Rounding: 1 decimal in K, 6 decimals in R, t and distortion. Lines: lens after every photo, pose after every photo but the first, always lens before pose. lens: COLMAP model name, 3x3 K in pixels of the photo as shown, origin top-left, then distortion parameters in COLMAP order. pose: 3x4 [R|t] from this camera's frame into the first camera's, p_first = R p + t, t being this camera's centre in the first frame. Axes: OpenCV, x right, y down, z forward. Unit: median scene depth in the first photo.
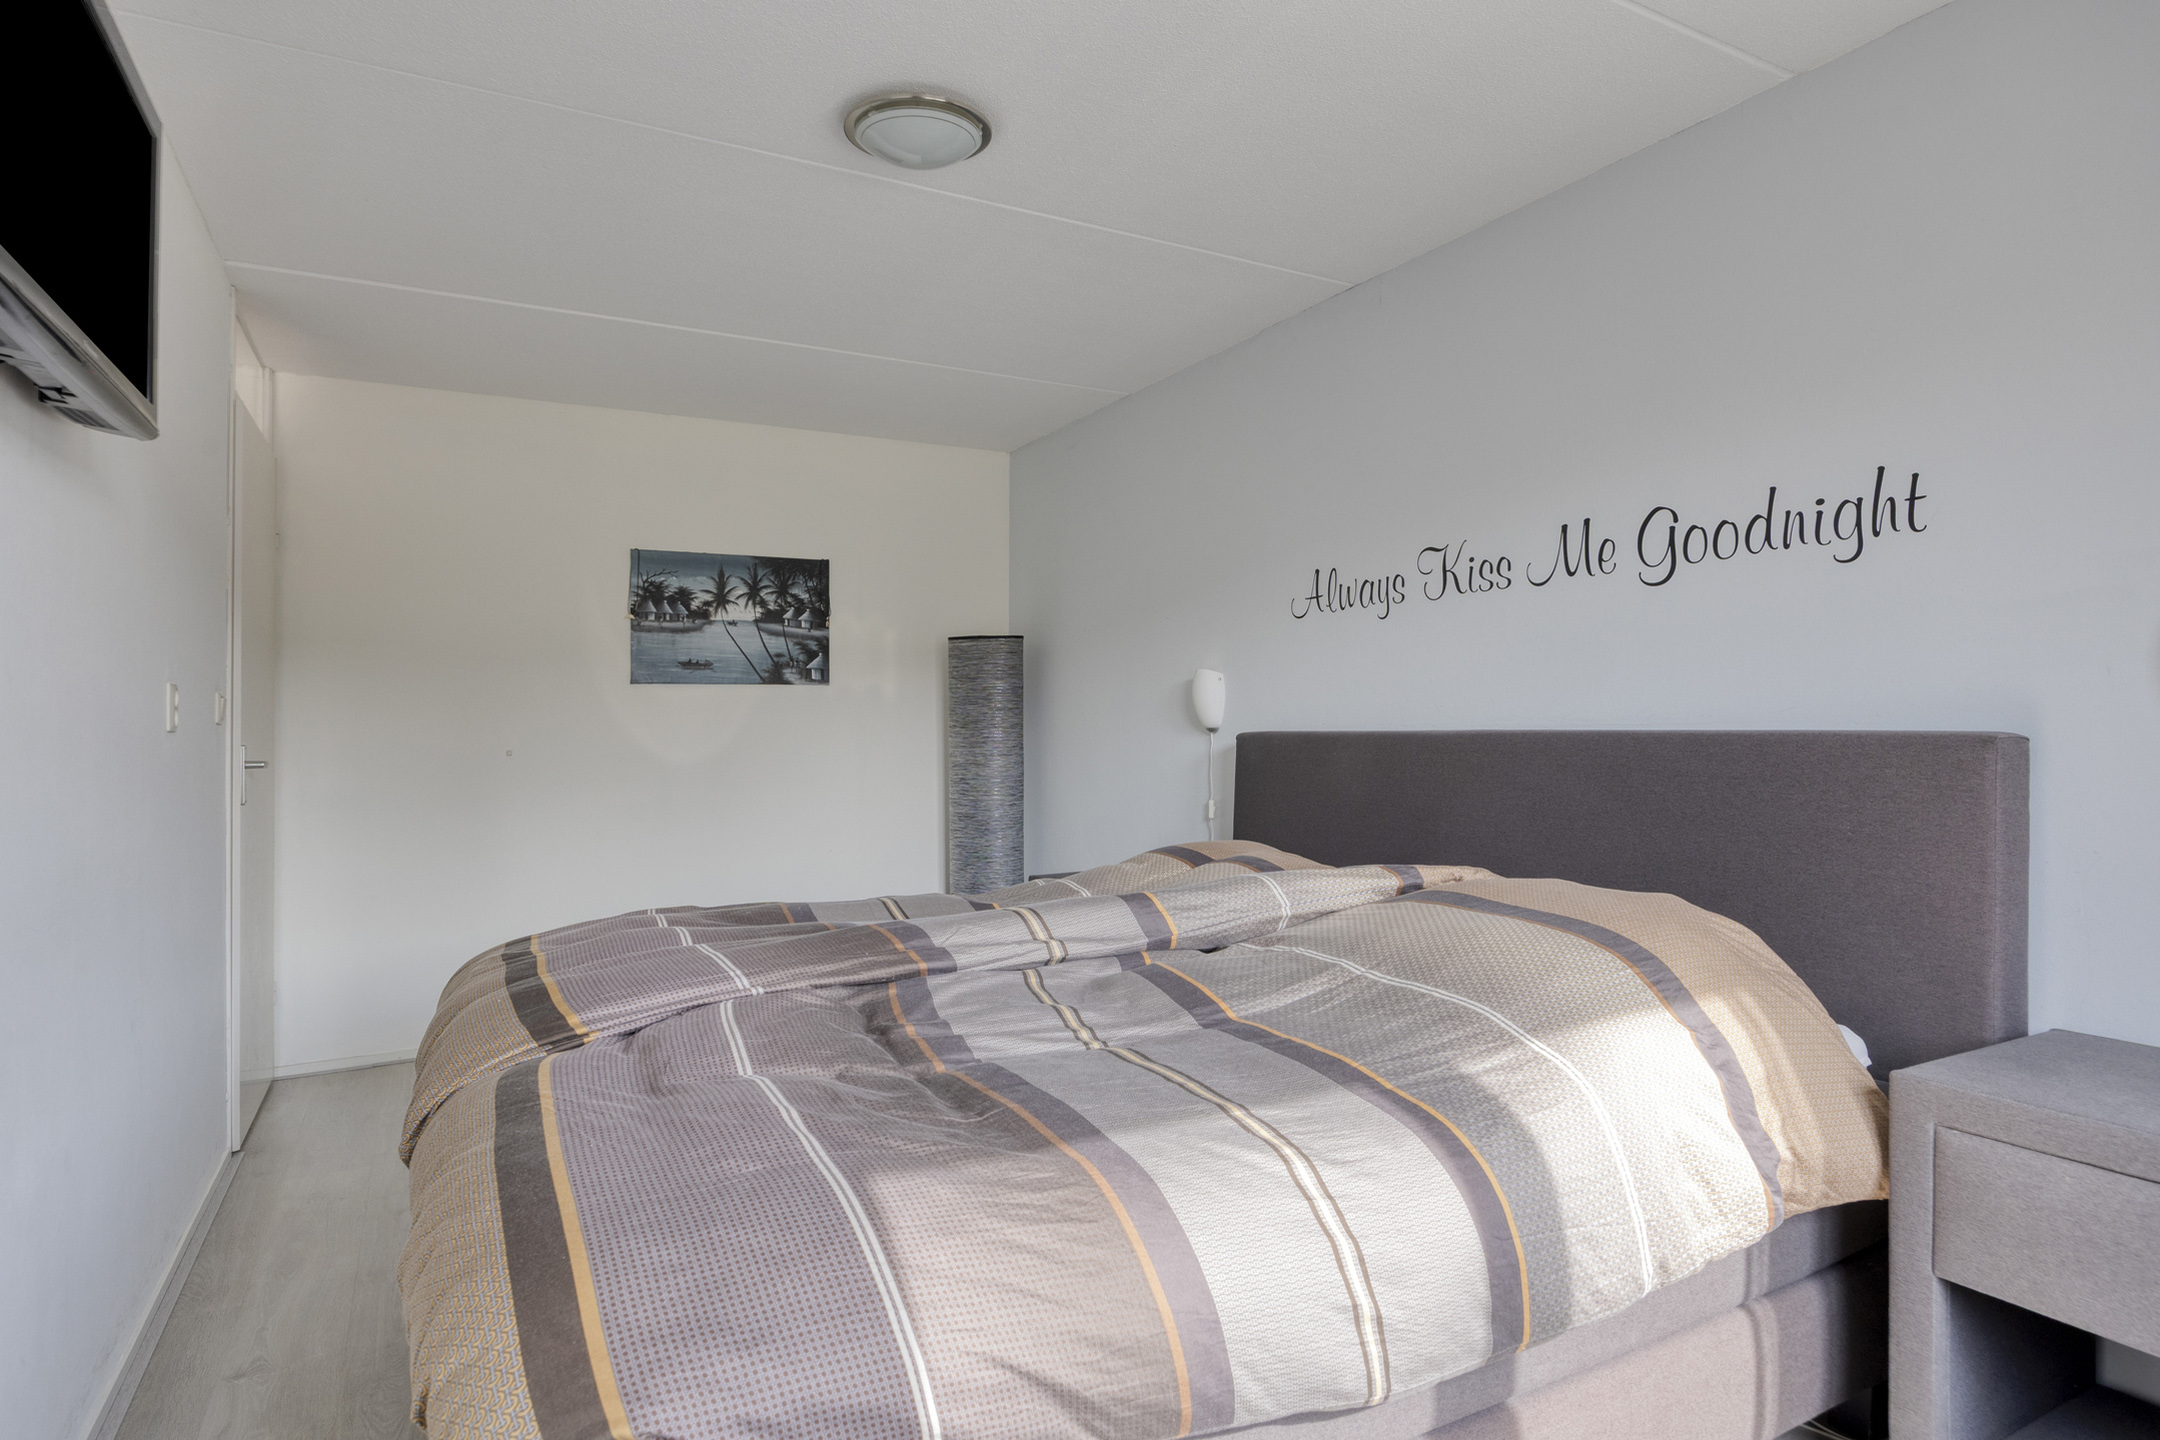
lens RADIAL K [[1184.5, 0, 1080.0], [0, 1184.5, 720.0], [0, 0, 1]] dist [0.000371, 0.000015]
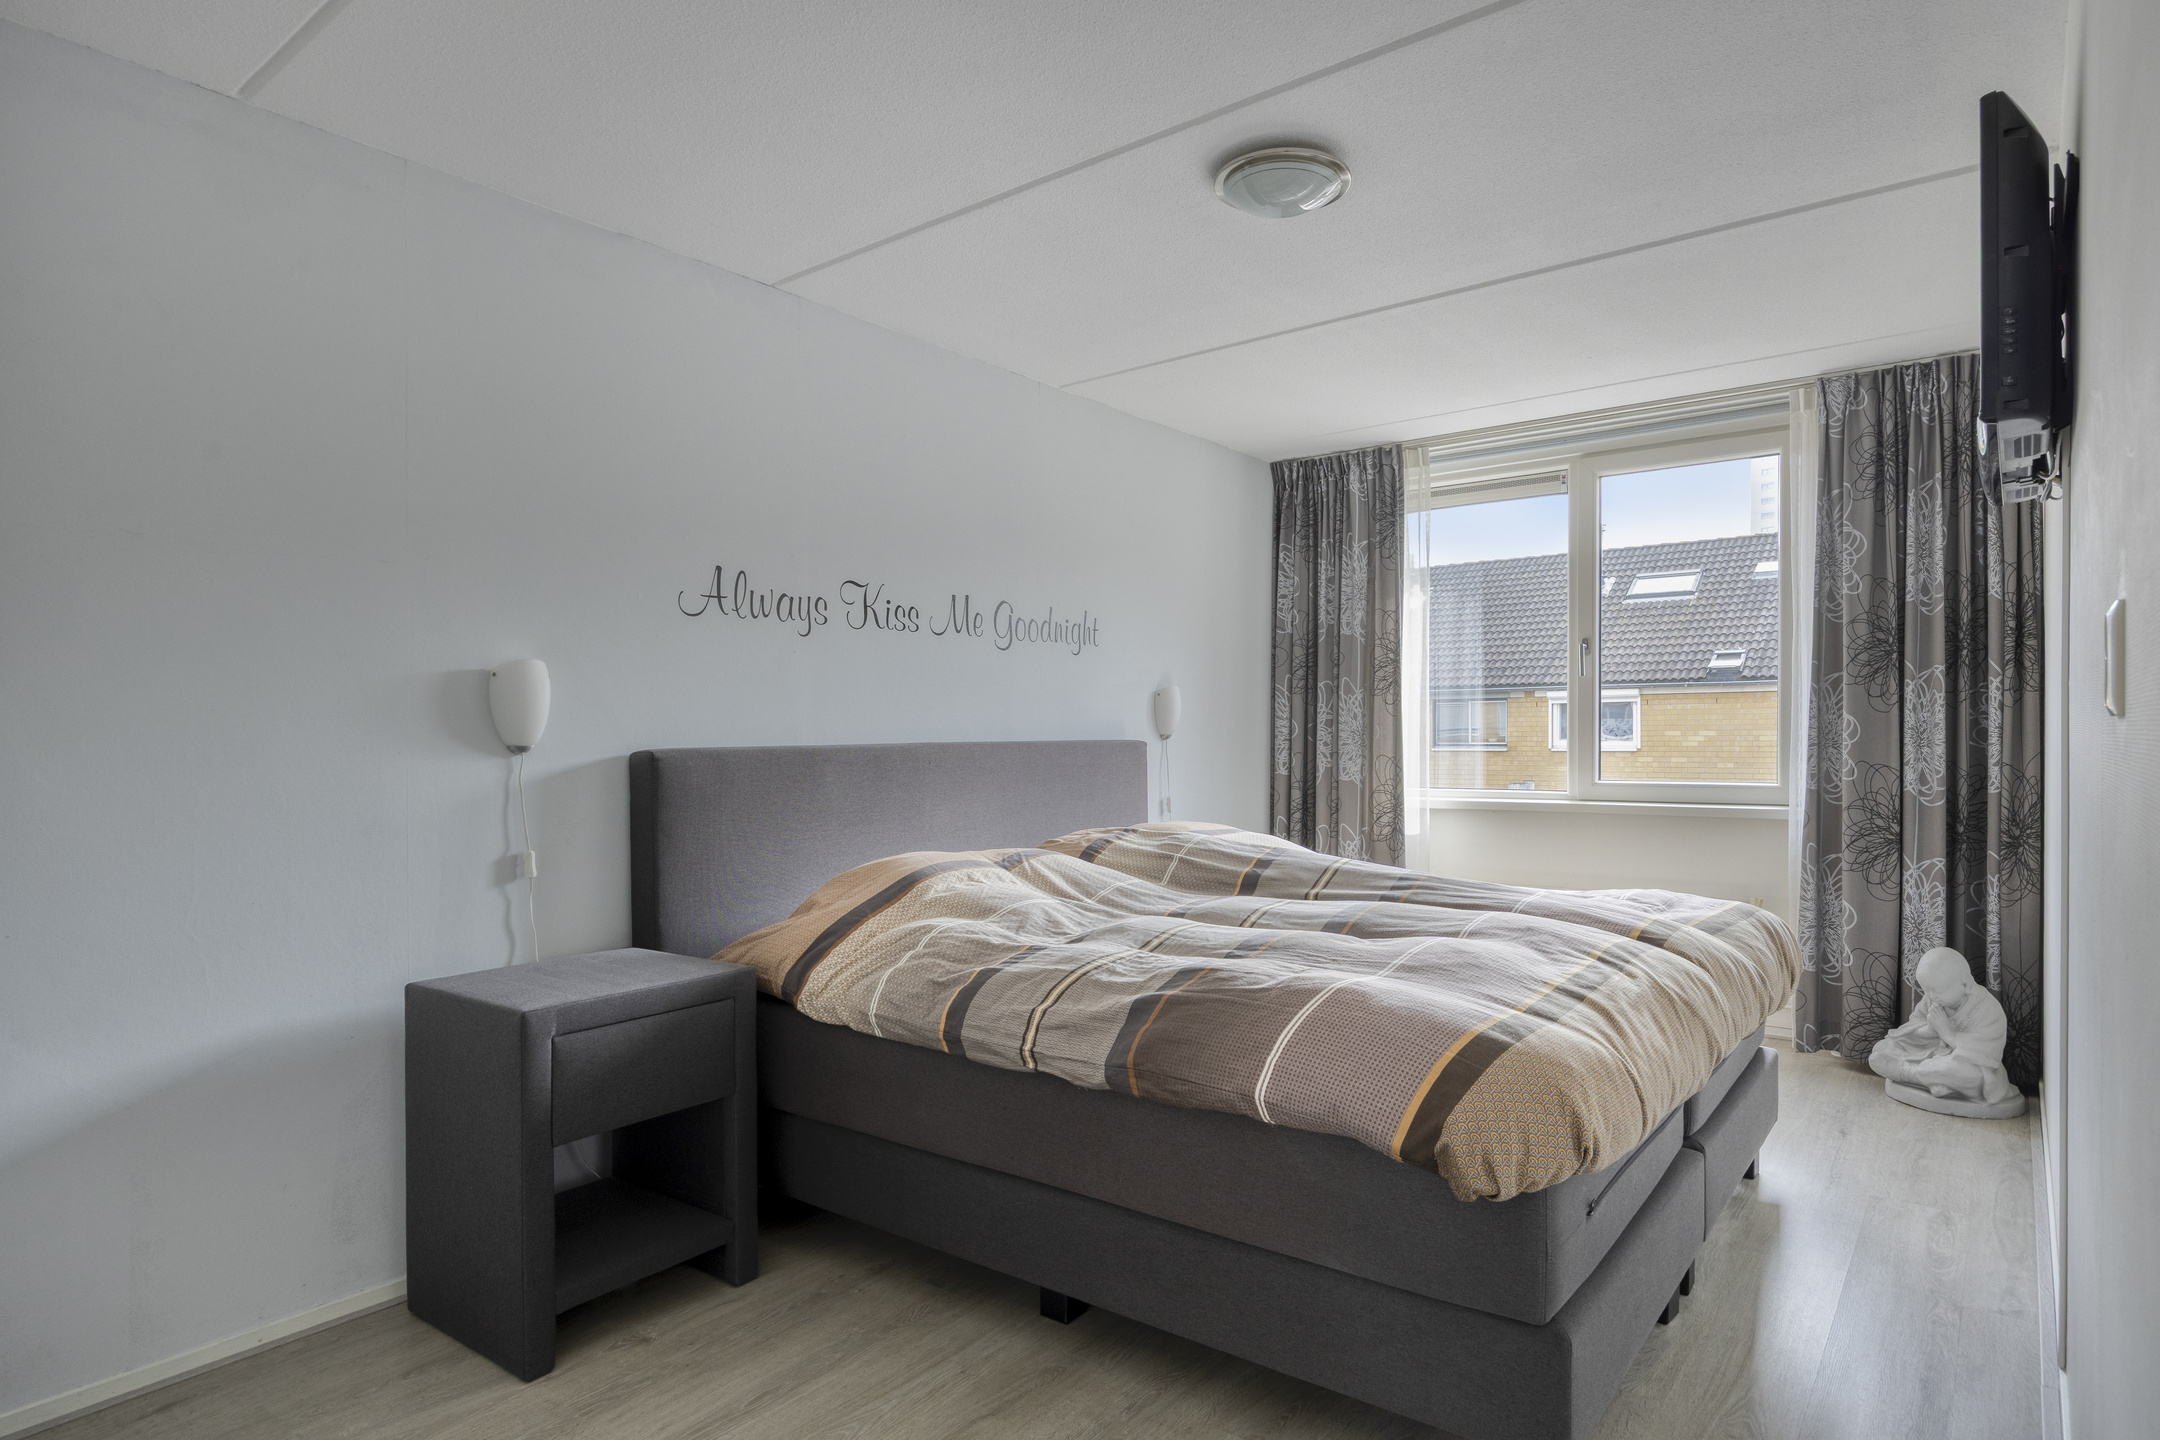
lens RADIAL K [[1184.5, 0, 1080.0], [0, 1184.5, 720.0], [0, 0, 1]] dist [0.000371, 0.000015]
pose [[-0.399646, 0.013118, 0.916576, -0.779424], [0.001492, 0.999906, -0.013660, 0.000826], [-0.916668, -0.004092, -0.399628, 1.199295]]
